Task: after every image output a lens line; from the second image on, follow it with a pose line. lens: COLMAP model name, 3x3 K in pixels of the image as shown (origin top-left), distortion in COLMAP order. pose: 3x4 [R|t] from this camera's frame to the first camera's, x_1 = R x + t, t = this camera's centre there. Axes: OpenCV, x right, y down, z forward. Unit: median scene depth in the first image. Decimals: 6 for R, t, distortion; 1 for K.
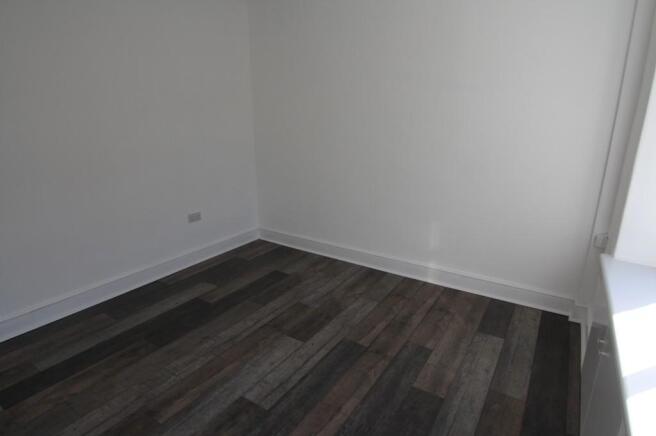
lens RADIAL K [[372.7, 0, 329.4], [0, 372.7, 215.9], [0, 0, 1]] dist [0.000089, -0.014077]
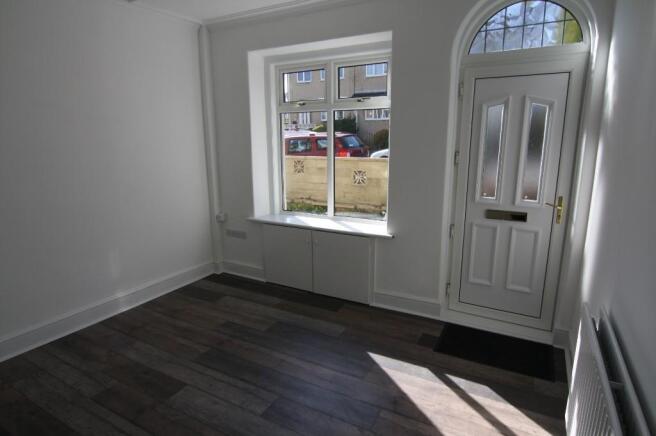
lens RADIAL K [[372.7, 0, 328.8], [0, 372.7, 216.7], [0, 0, 1]] dist [0.000089, -0.014077]
pose [[-0.068504, -0.205917, 0.976169, -0.912484], [0.276448, 0.936234, 0.216893, -0.163714], [-0.958584, 0.284718, -0.007211, 0.533156]]
